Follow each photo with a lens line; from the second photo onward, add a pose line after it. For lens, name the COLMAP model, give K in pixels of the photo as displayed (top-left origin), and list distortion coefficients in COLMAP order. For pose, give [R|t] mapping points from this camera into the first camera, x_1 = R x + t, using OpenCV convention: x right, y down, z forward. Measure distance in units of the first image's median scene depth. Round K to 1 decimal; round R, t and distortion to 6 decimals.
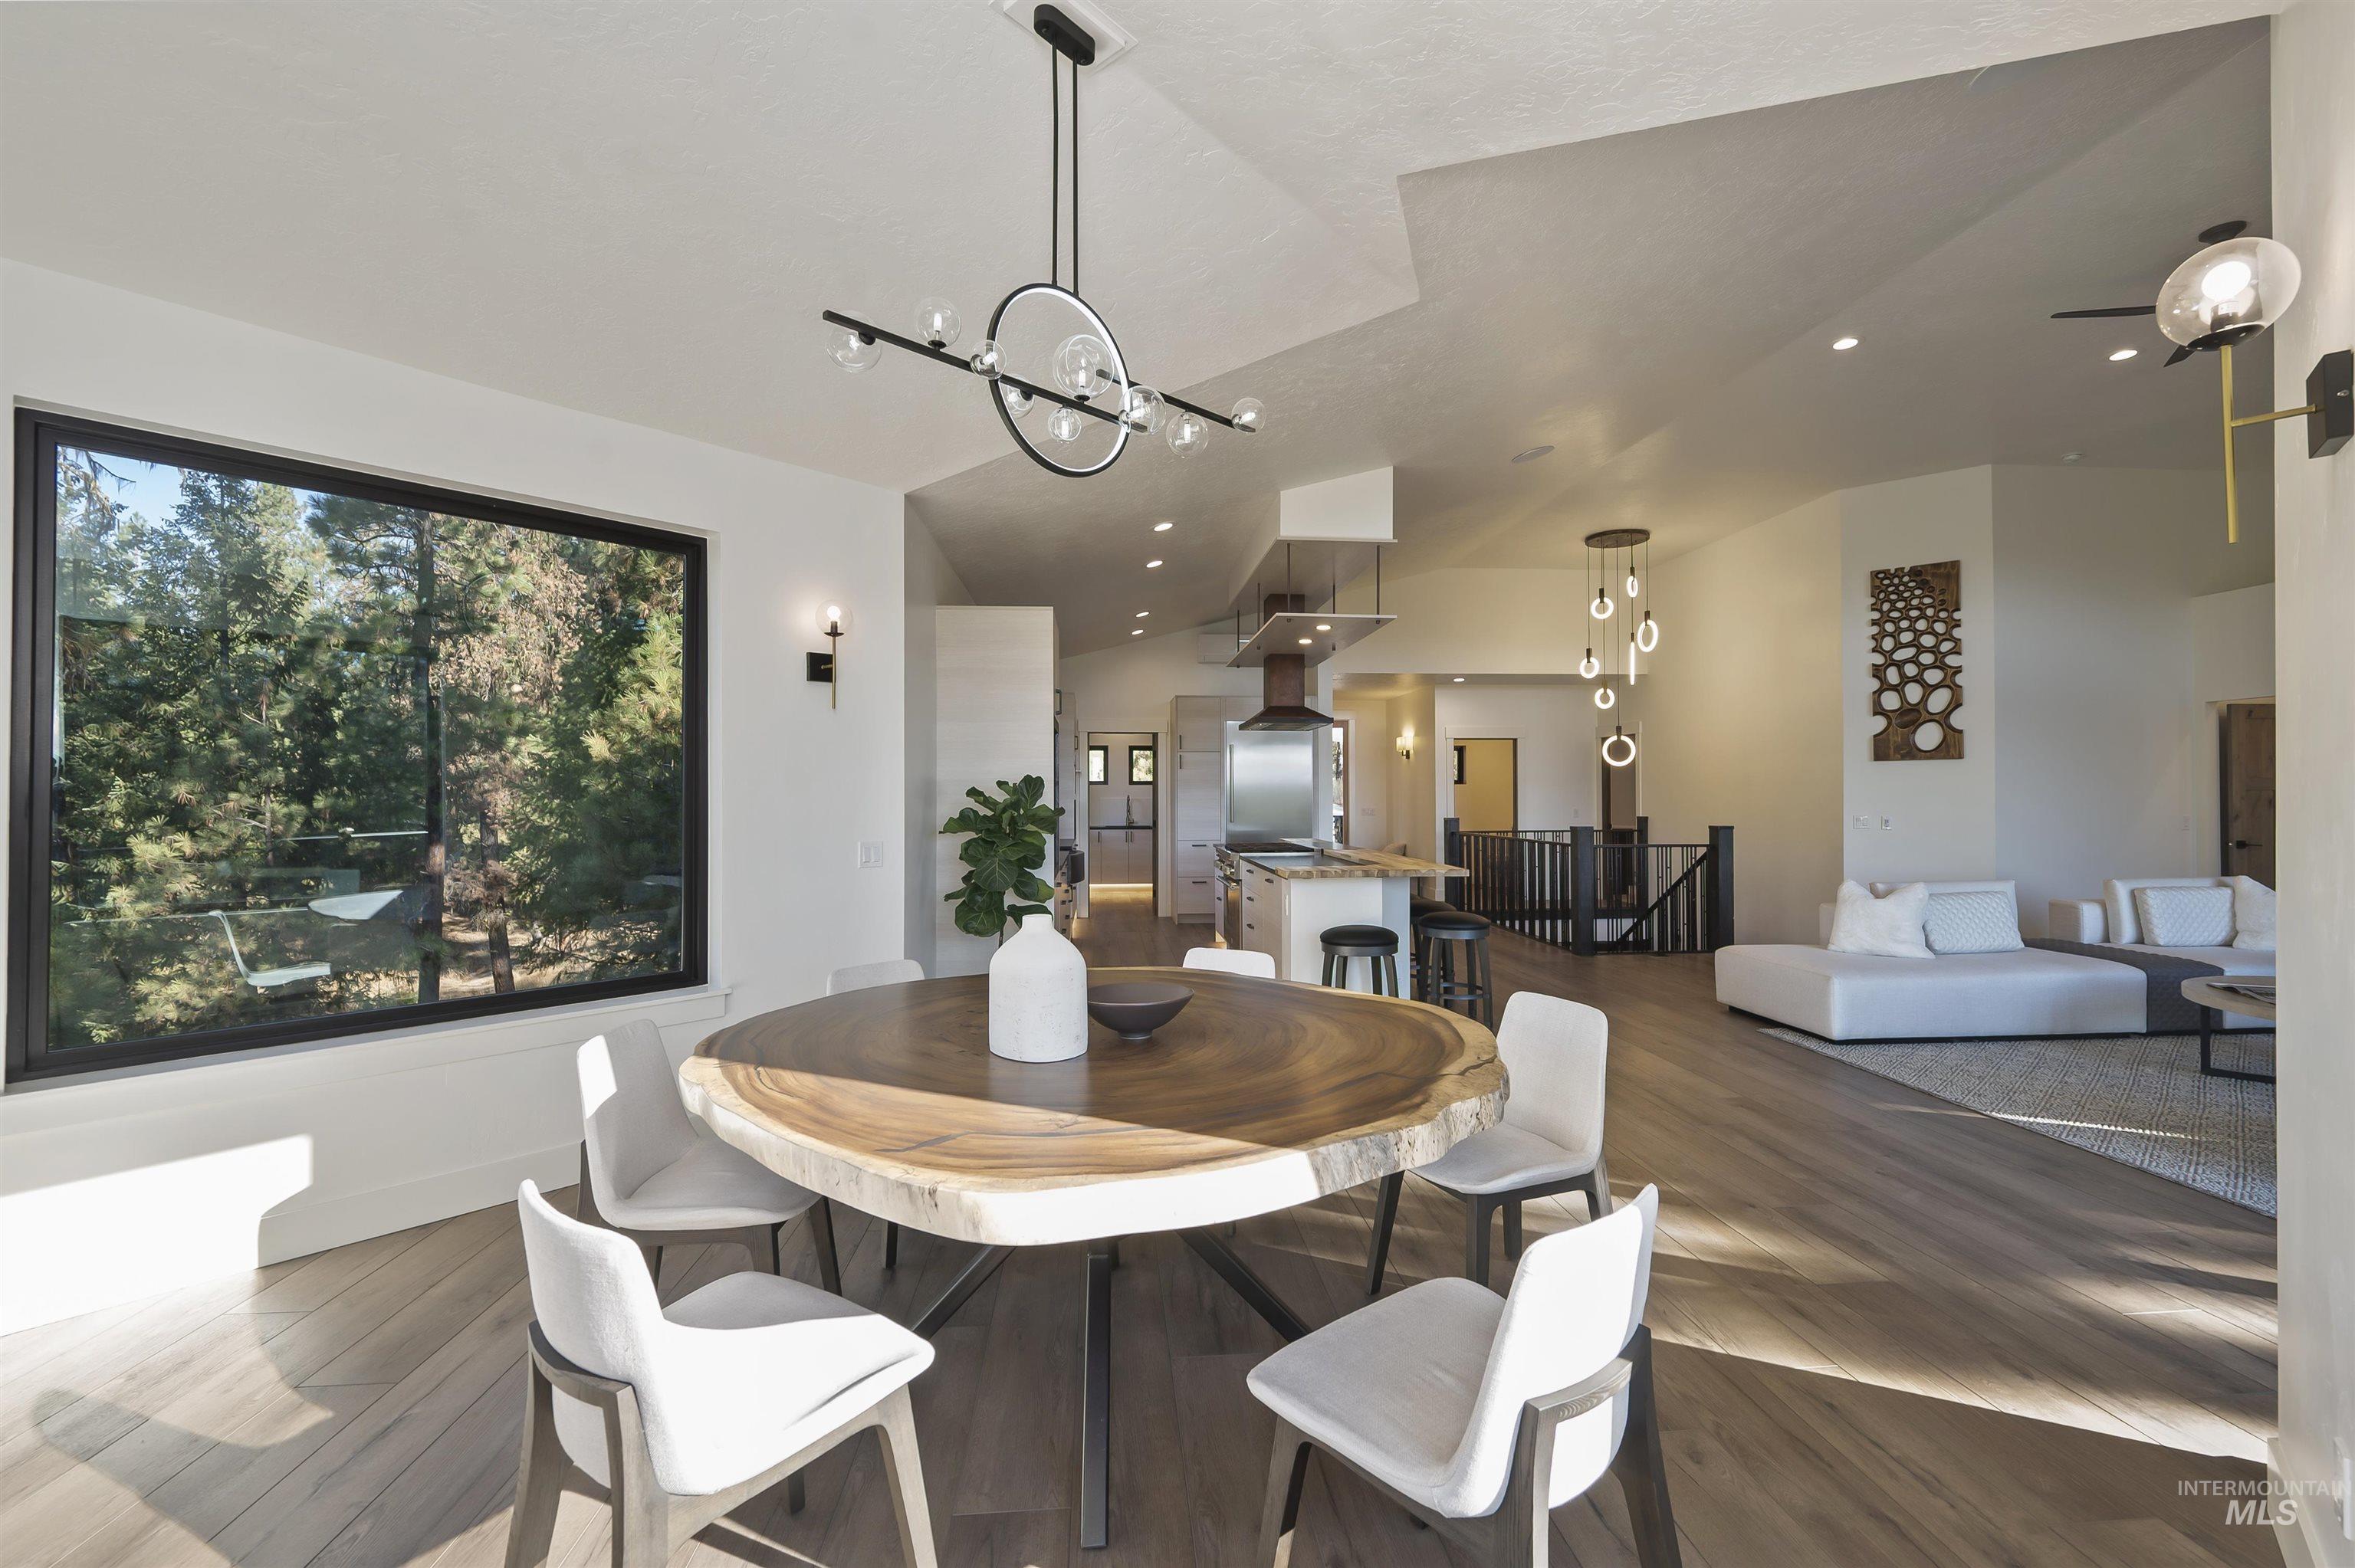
lens RADIAL K [[988.3, 0, 1174.9], [0, 988.3, 780.3], [0, 0, 1]] dist [-0.000823, -0.000102]
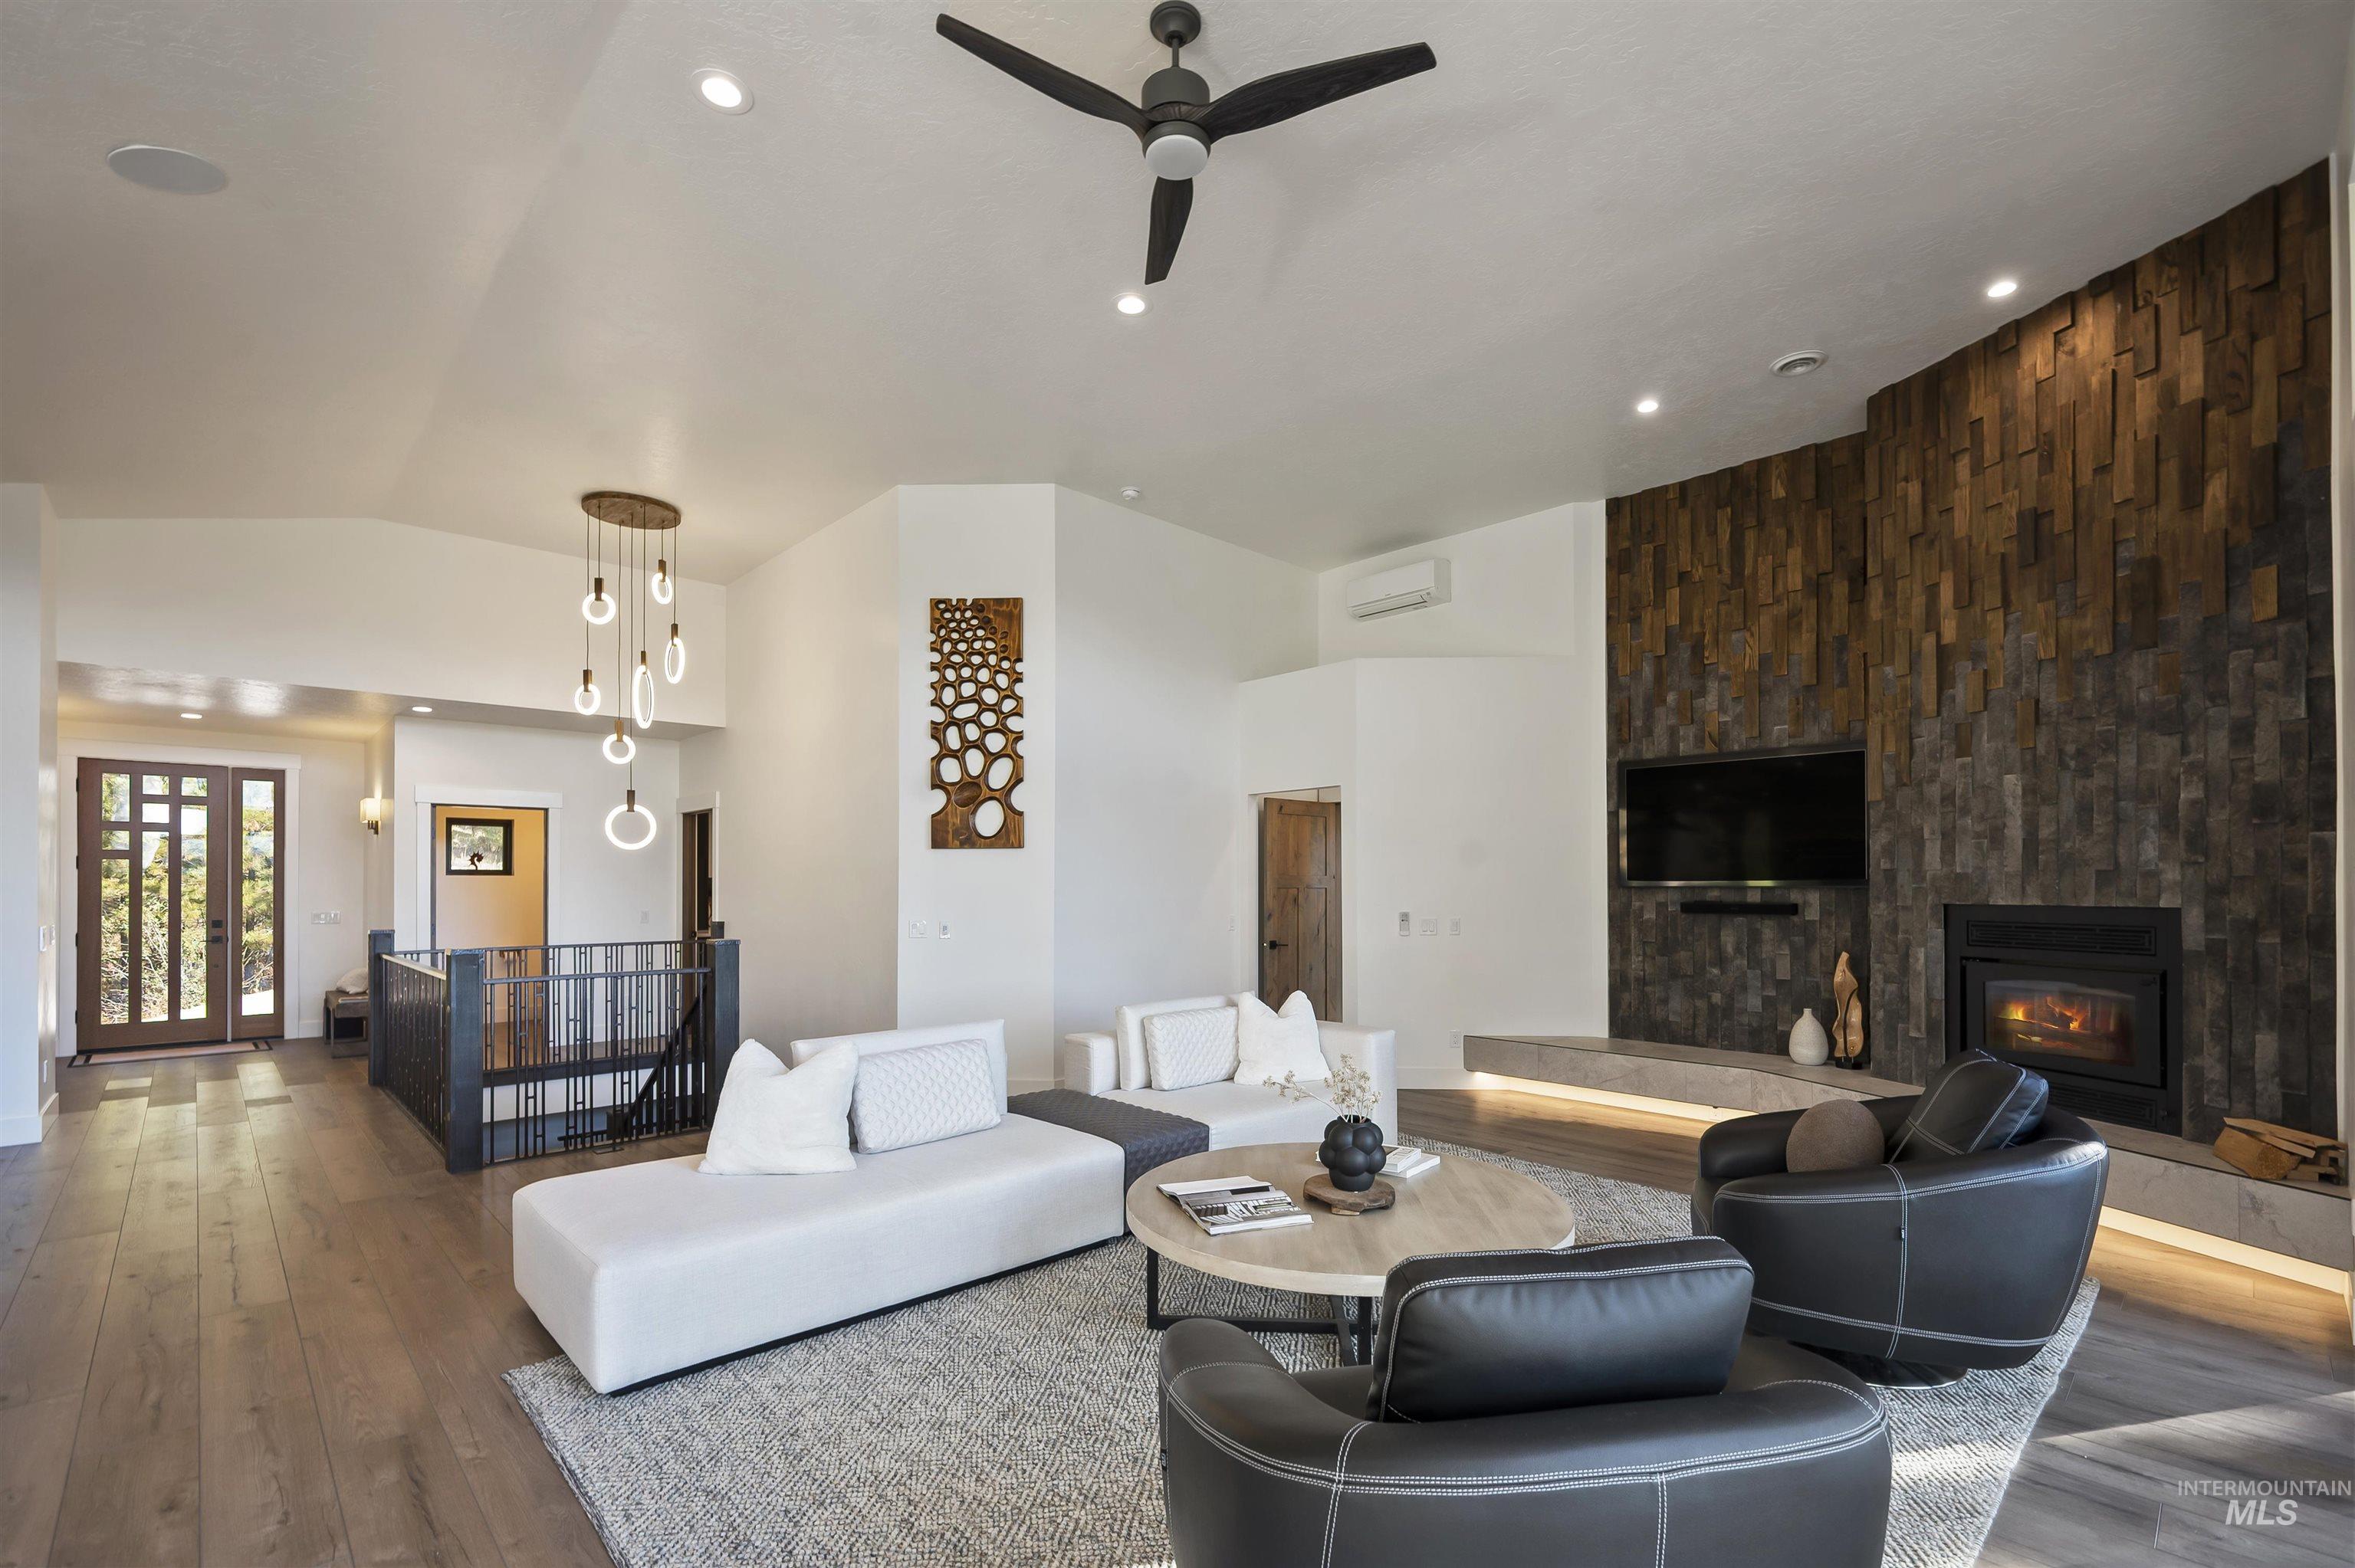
lens RADIAL K [[1034.5, 0, 1183.9], [0, 1034.5, 878.0], [0, 0, 1]] dist [-0.001873, -0.000011]
pose [[0.774056, 0.007524, 0.633073, 0.357479], [-0.010558, 0.999944, 0.001025, 0.000140], [-0.633030, -0.007477, 0.774091, 0.263255]]
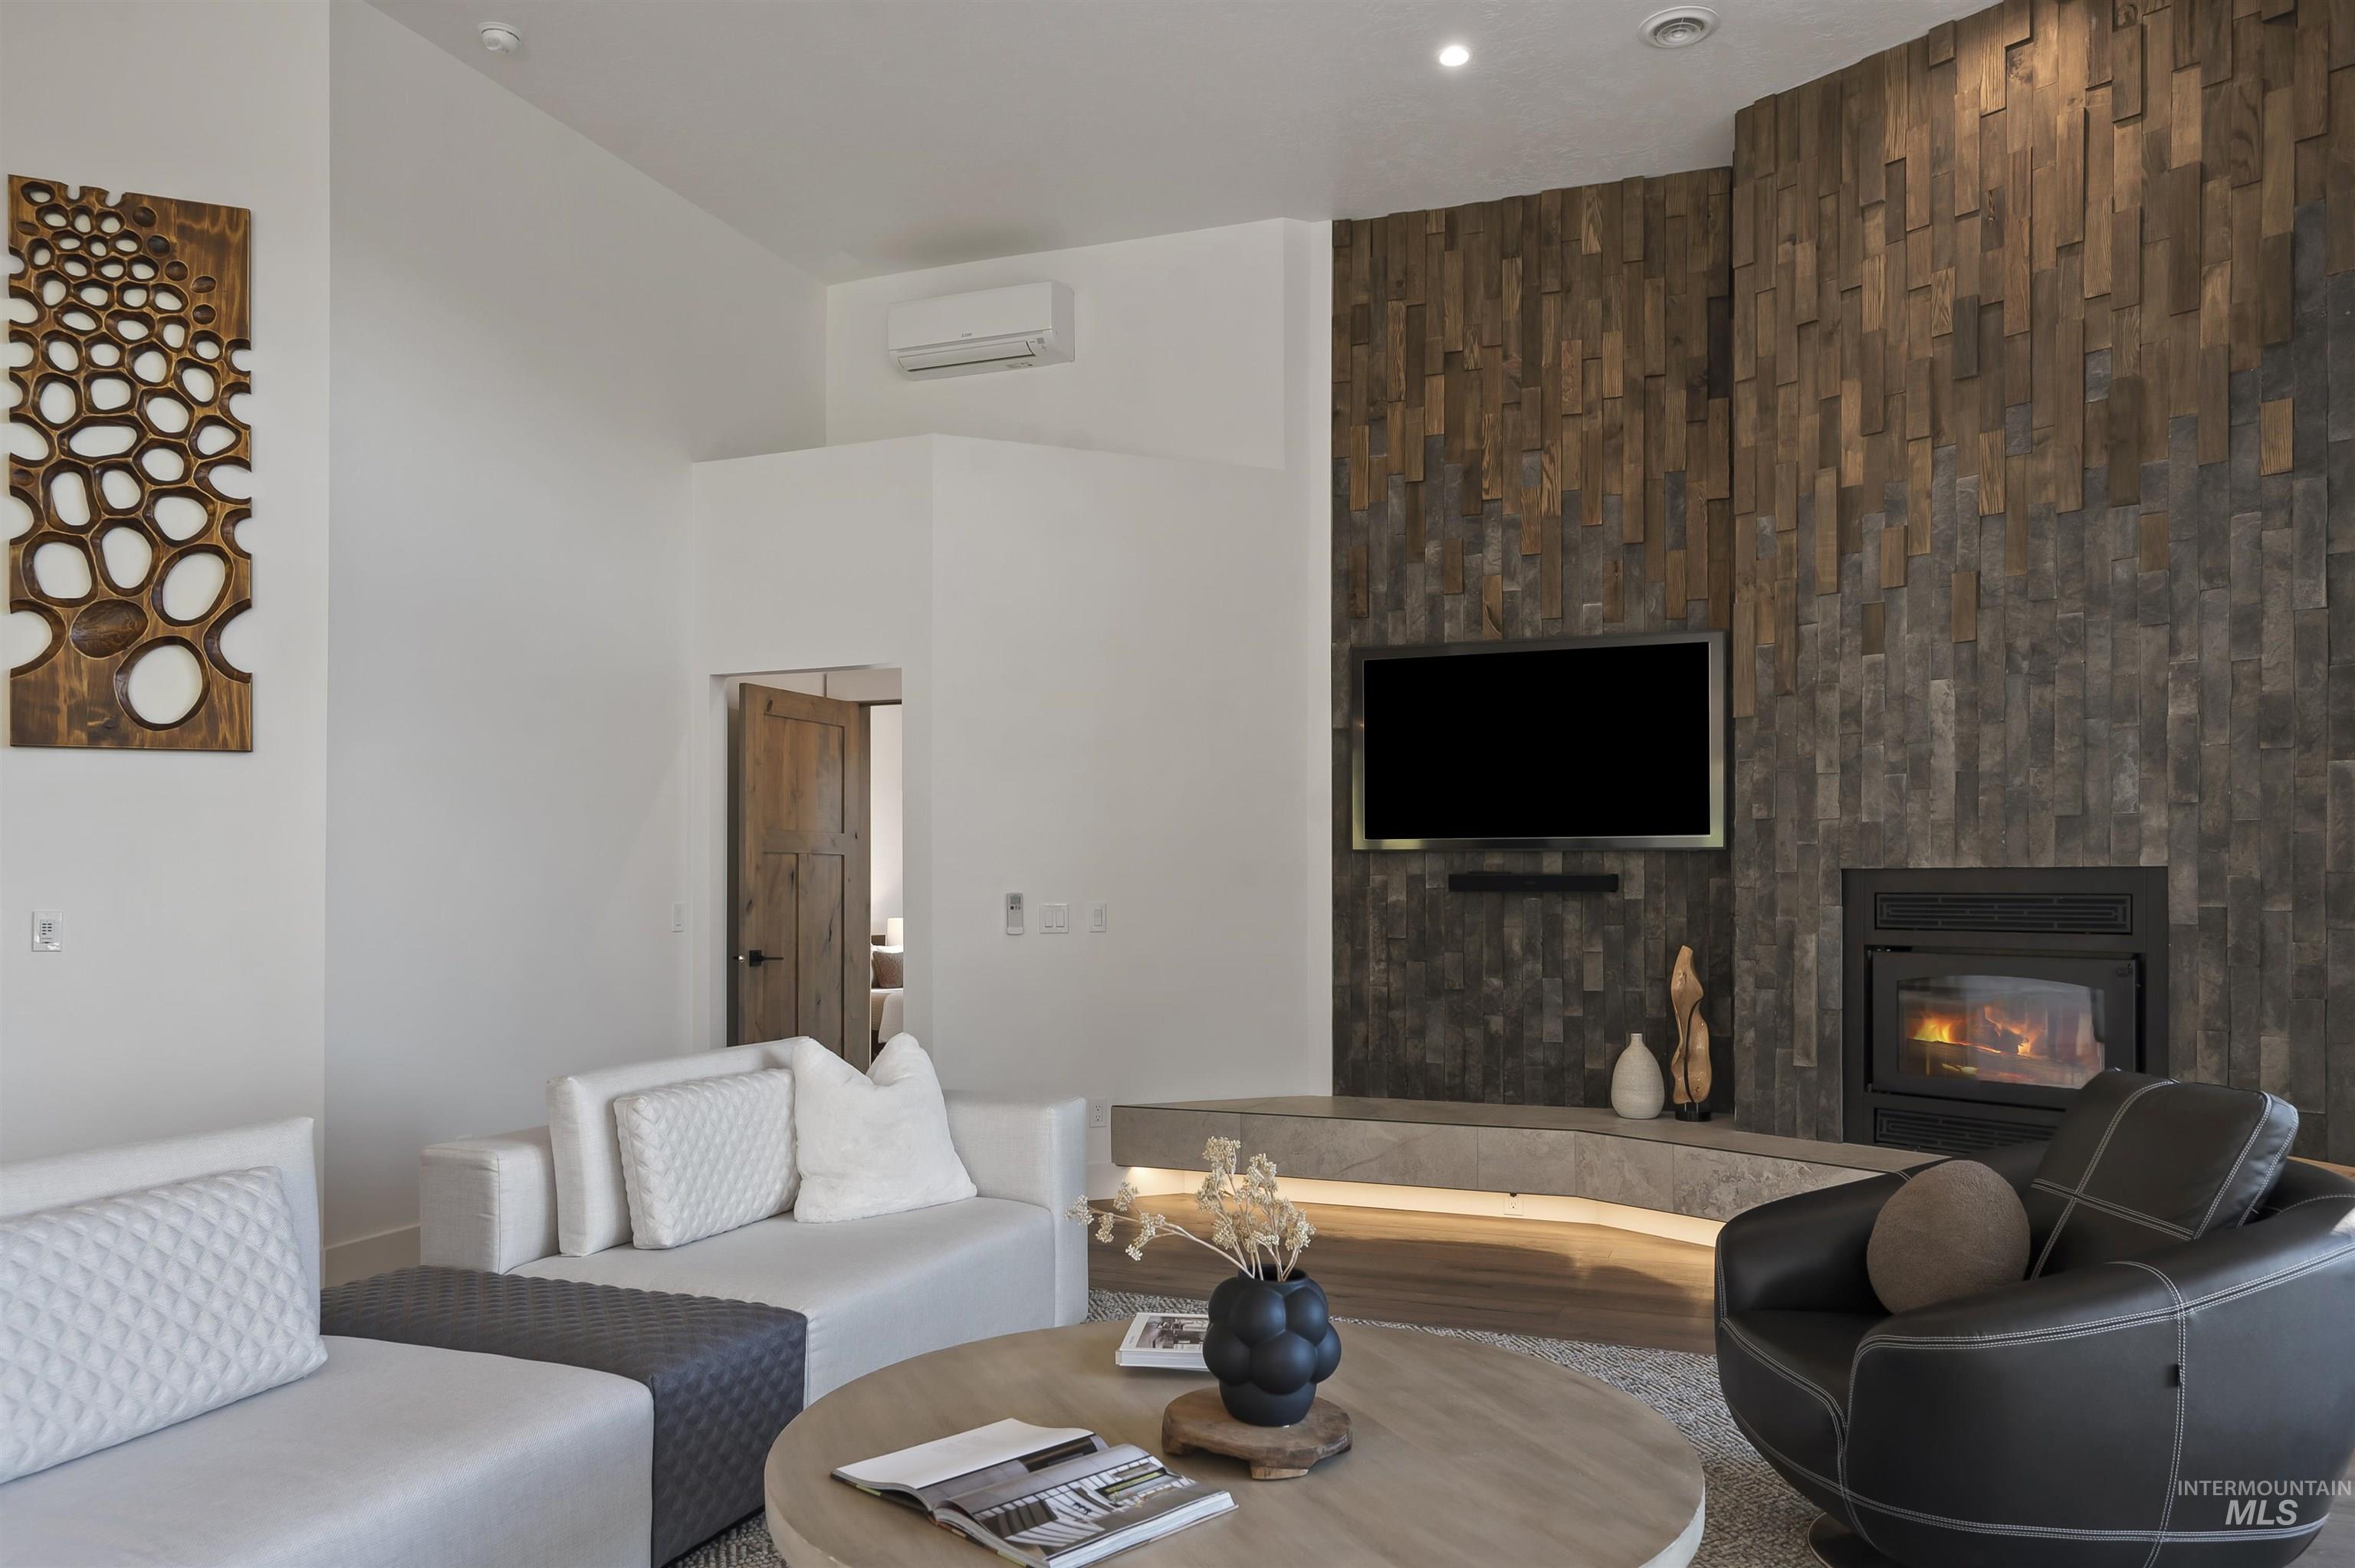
lens RADIAL K [[1651.2, 0, 1184.1], [0, 1651.2, 878.2], [0, 0, 1]] dist [0.000625, 0.001245]
pose [[0.430330, 0.006768, 0.902646, 0.378406], [-0.014794, 0.999890, -0.000444, 0.019401], [-0.902551, -0.013162, 0.430383, 0.405916]]
